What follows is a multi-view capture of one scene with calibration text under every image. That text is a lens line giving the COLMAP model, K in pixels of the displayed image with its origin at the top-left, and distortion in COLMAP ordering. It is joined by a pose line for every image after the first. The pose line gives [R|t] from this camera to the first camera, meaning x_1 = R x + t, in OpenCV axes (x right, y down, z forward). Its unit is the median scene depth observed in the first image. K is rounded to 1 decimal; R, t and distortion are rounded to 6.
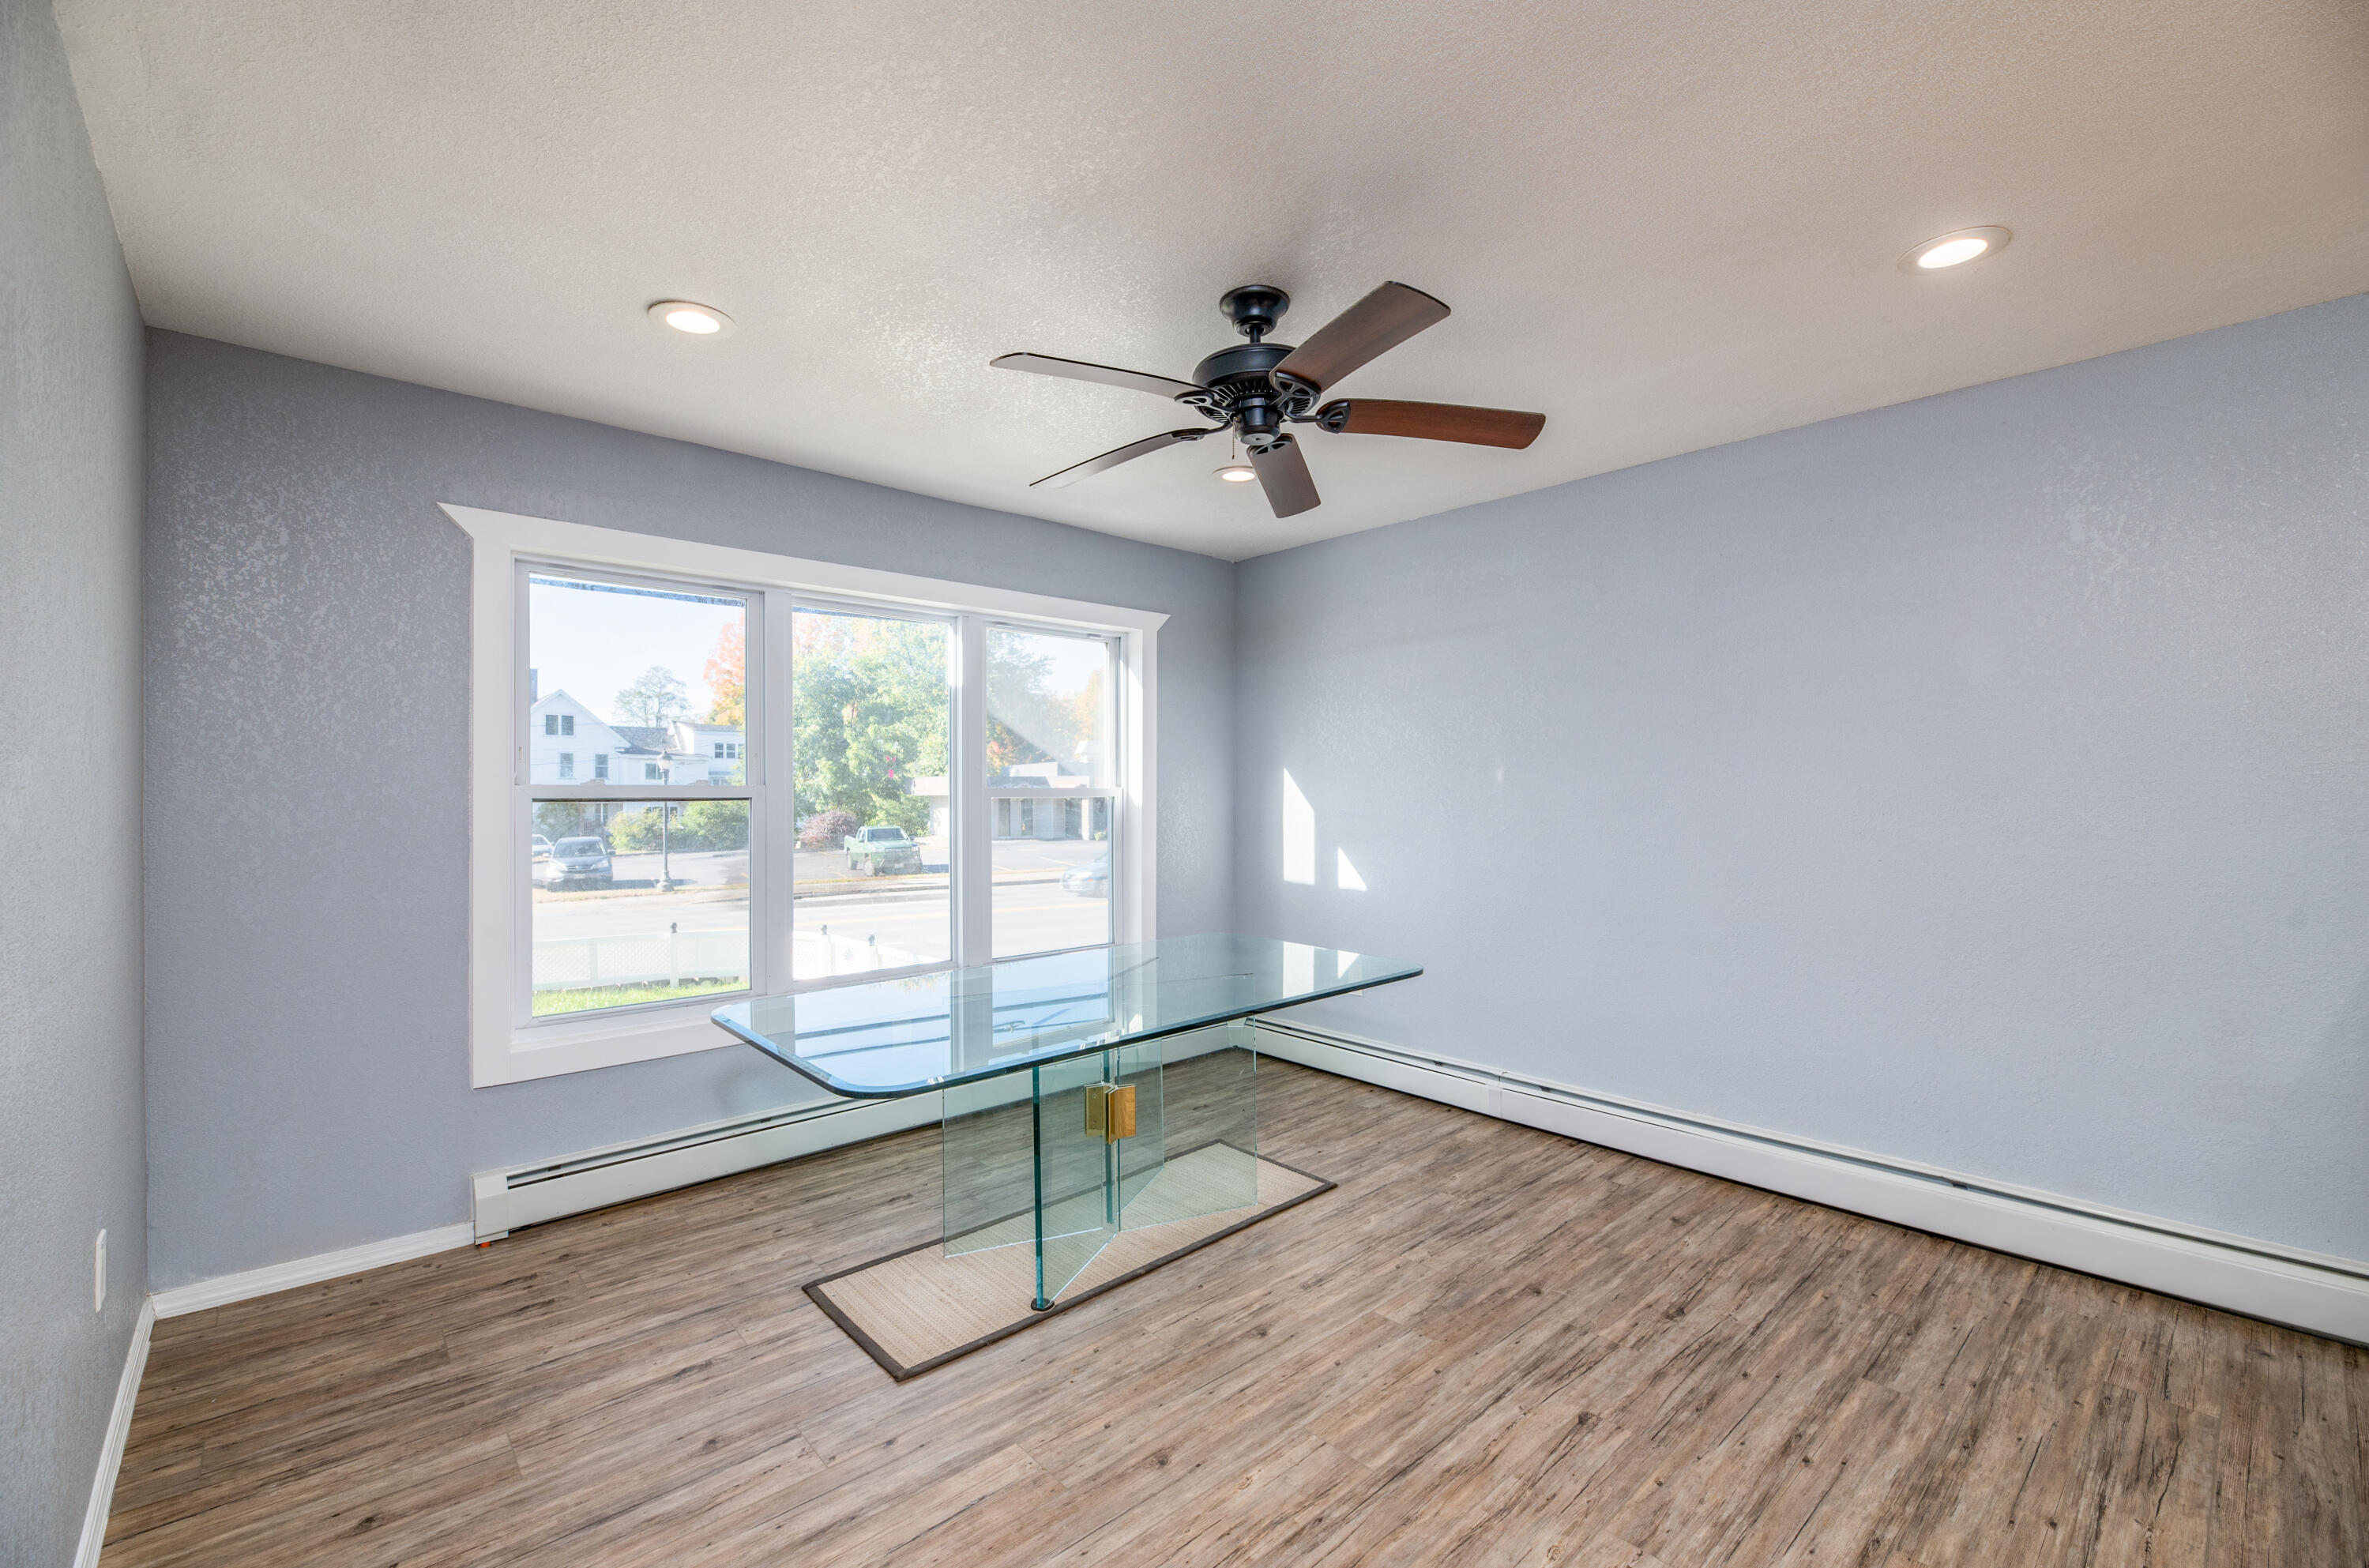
lens RADIAL K [[982.6, 0, 1199.7], [0, 982.6, 782.4], [0, 0, 1]] dist [-0.003286, -0.000900]
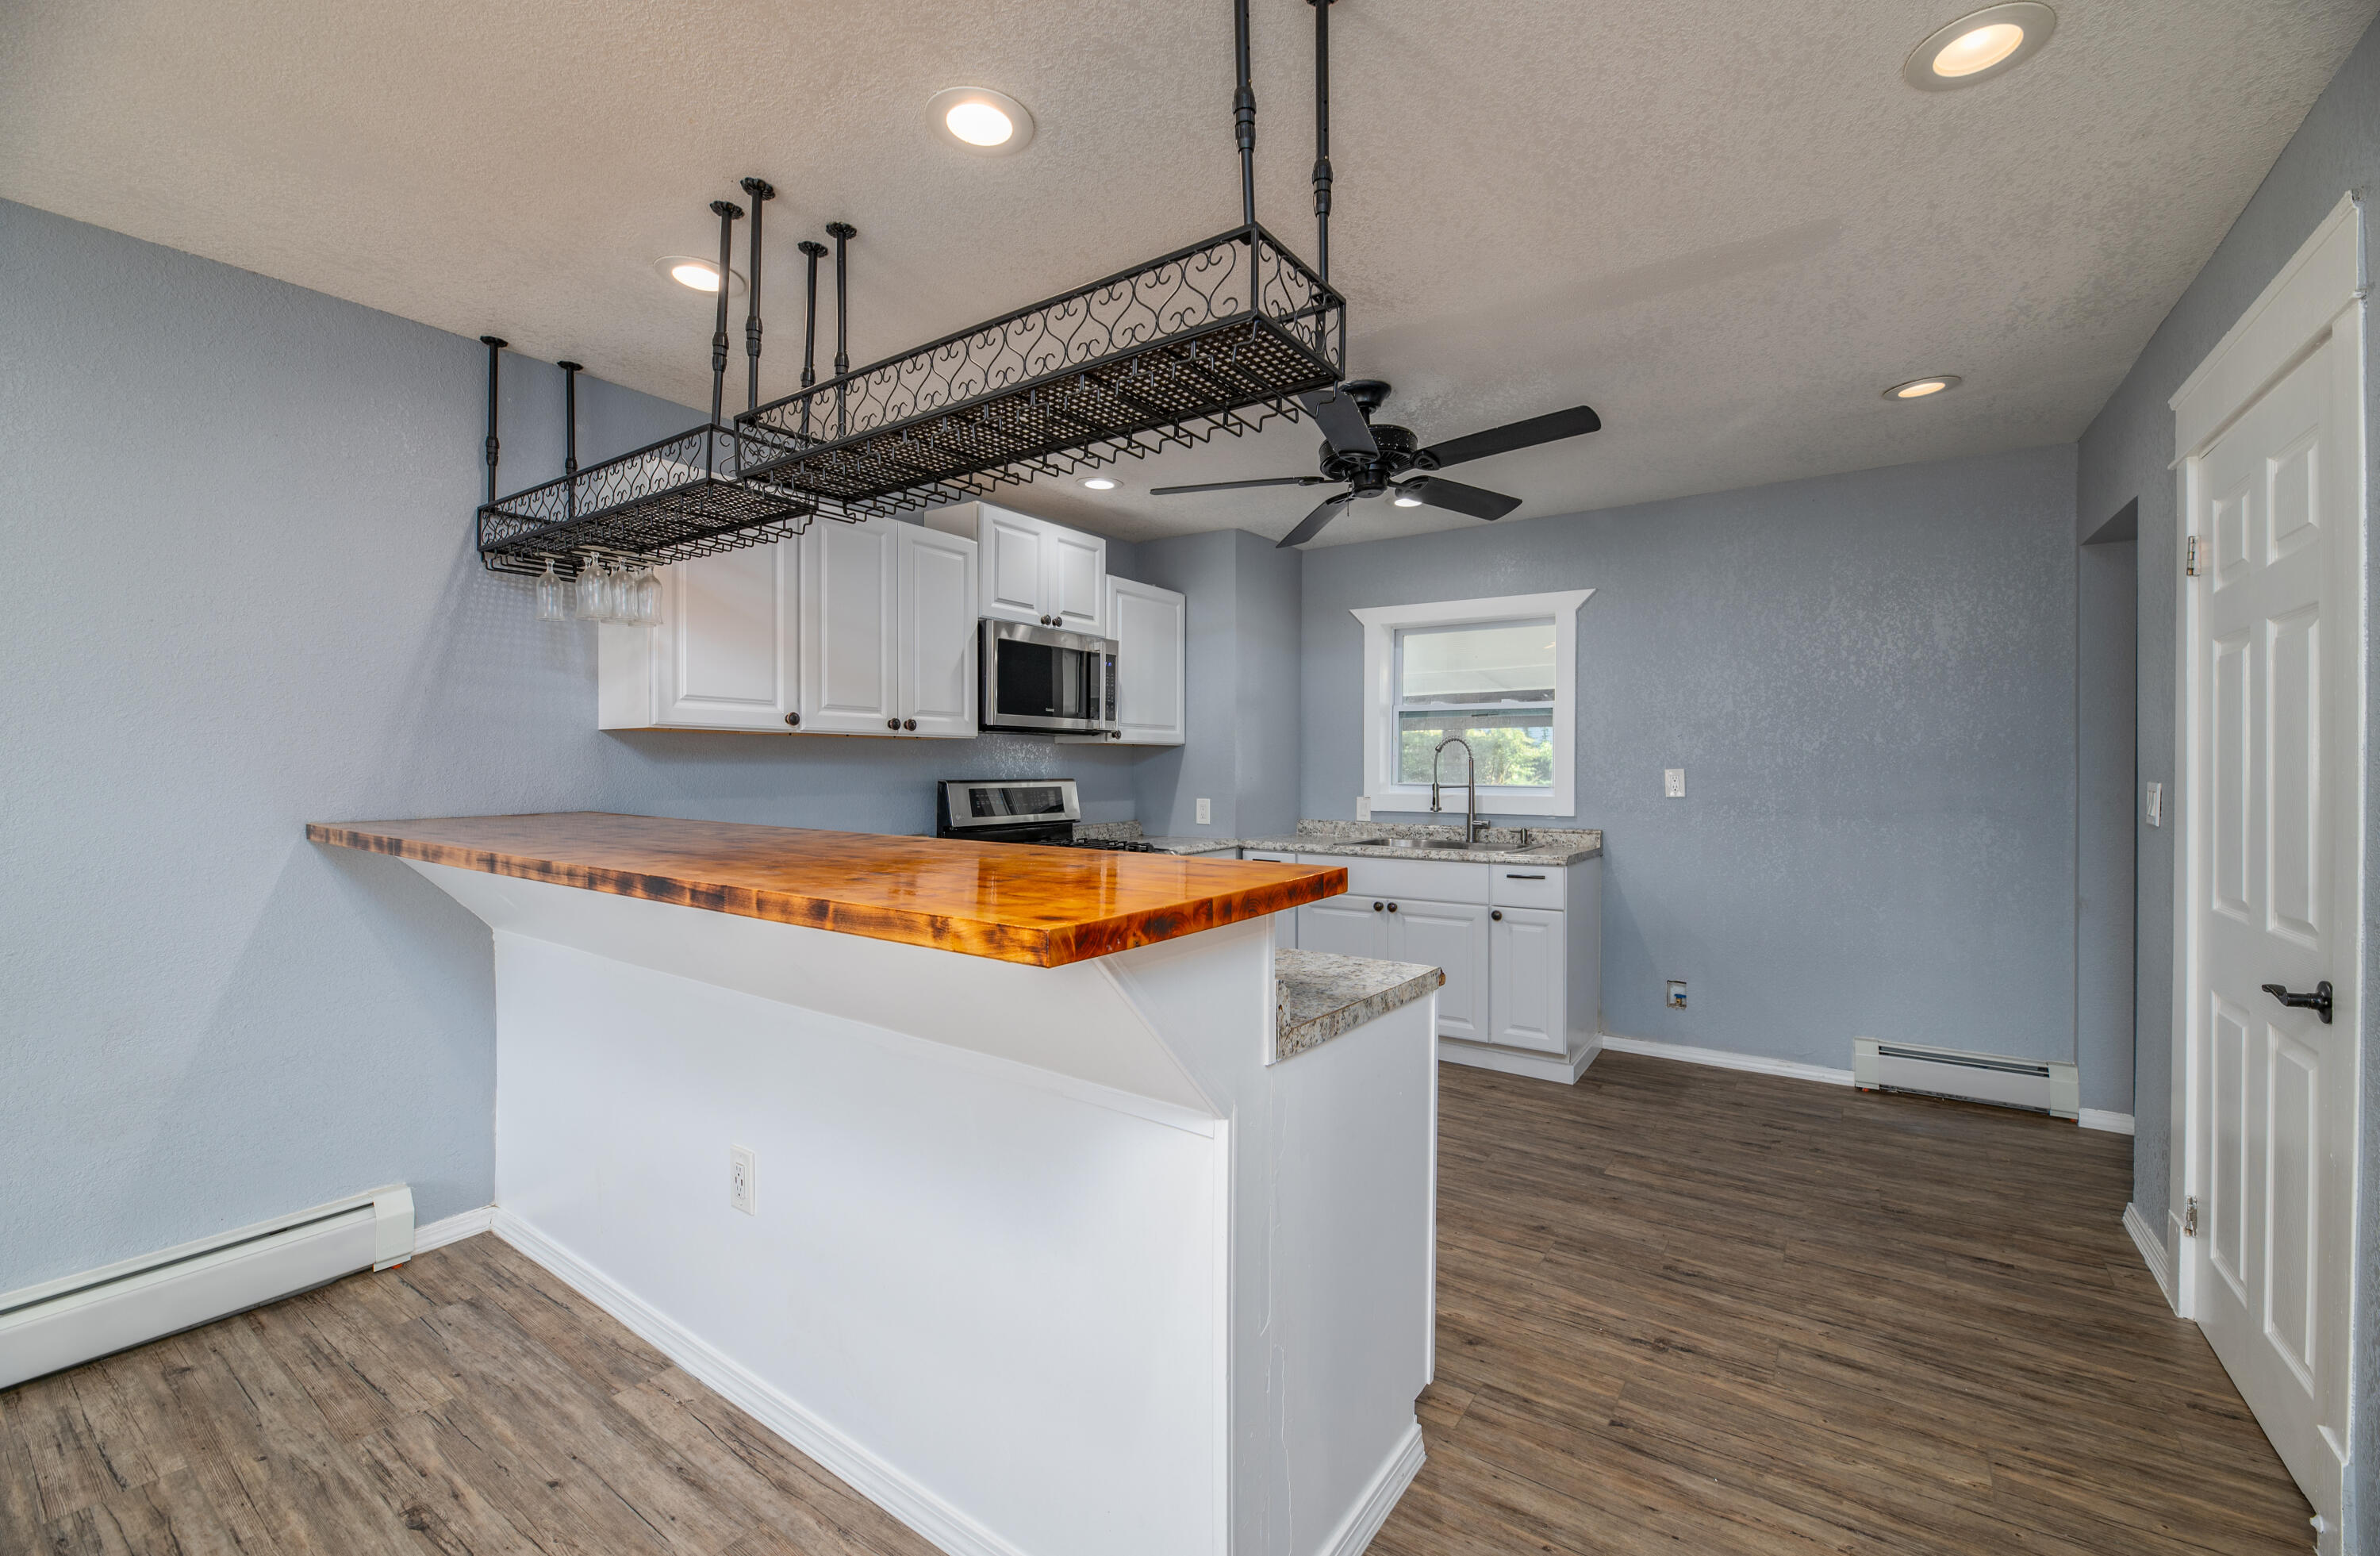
lens RADIAL K [[992.8, 0, 1183.5], [0, 992.8, 769.0], [0, 0, 1]] dist [-0.000264, -0.002873]
pose [[-0.216239, 0.001436, 0.976339, -0.016125], [-0.009522, 0.999948, -0.003579, 0.015365], [-0.976294, -0.010070, -0.216214, 0.280227]]
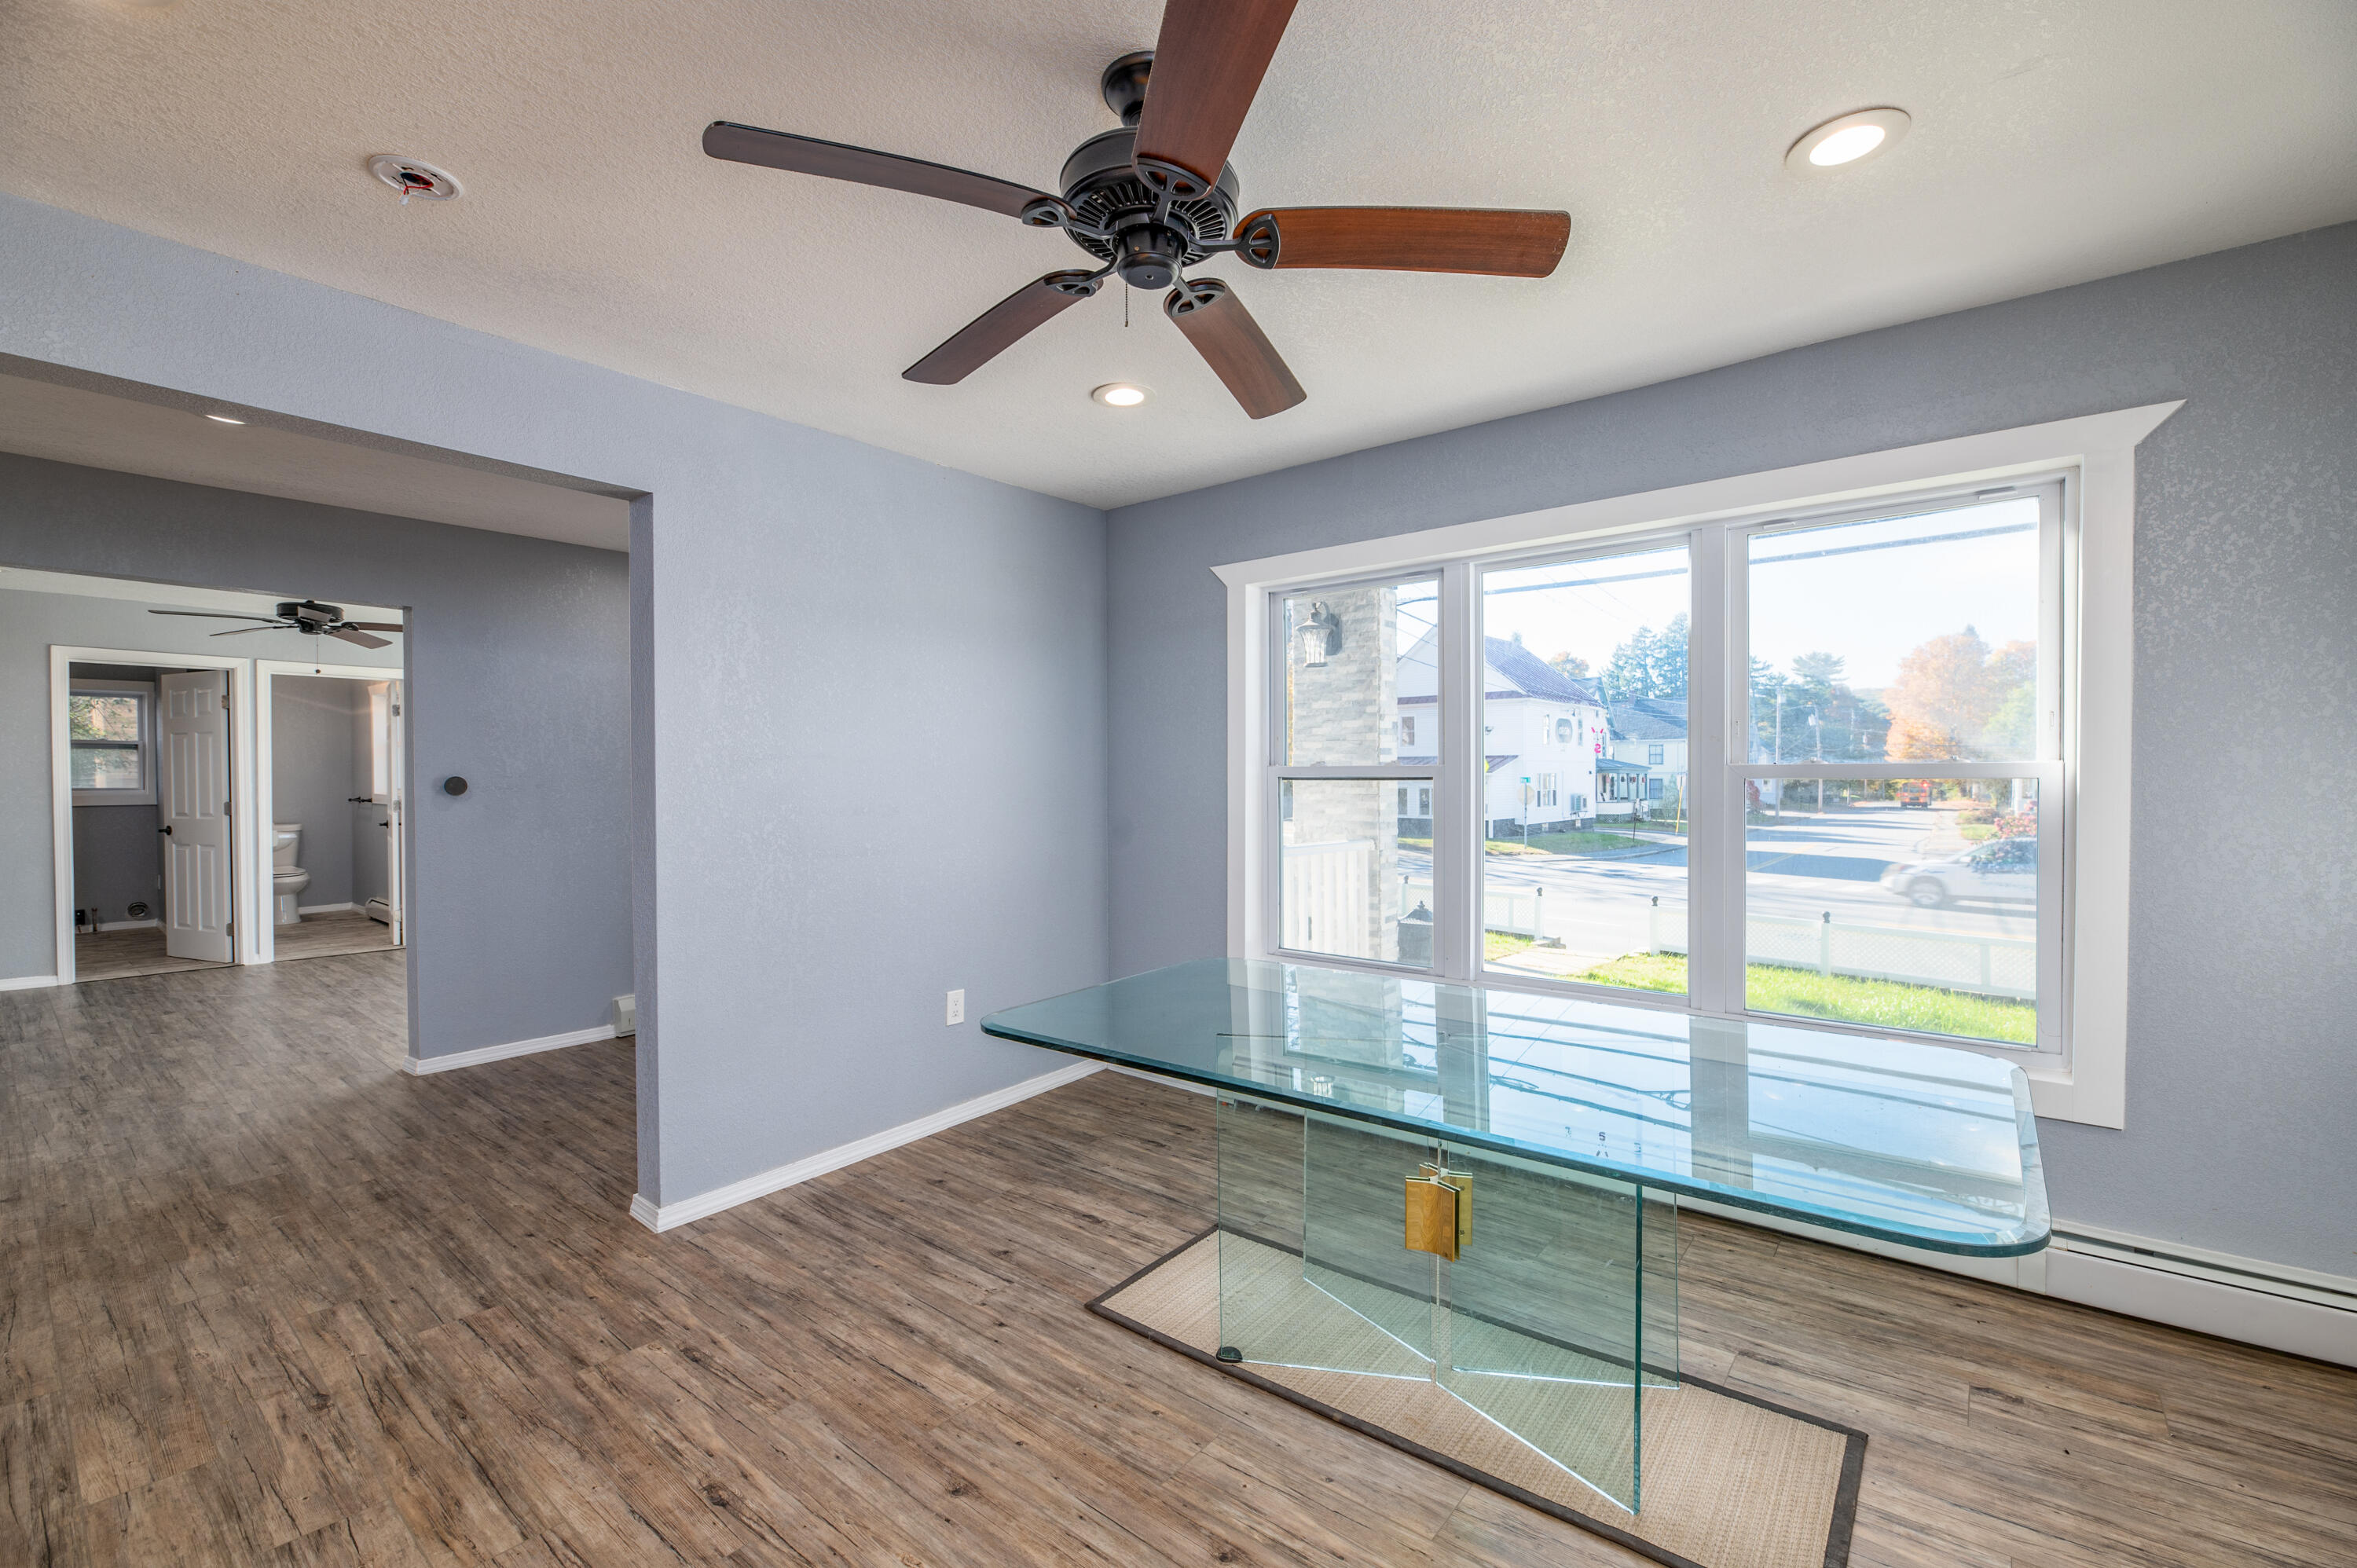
lens RADIAL K [[993.1, 0, 1178.5], [0, 993.1, 784.0], [0, 0, 1]] dist [-0.005106, -0.000685]
pose [[0.150985, 0.012888, -0.988452, 0.784741], [0.011677, 0.999822, 0.014820, 0.007338], [0.988467, -0.013779, 0.150807, 0.921456]]
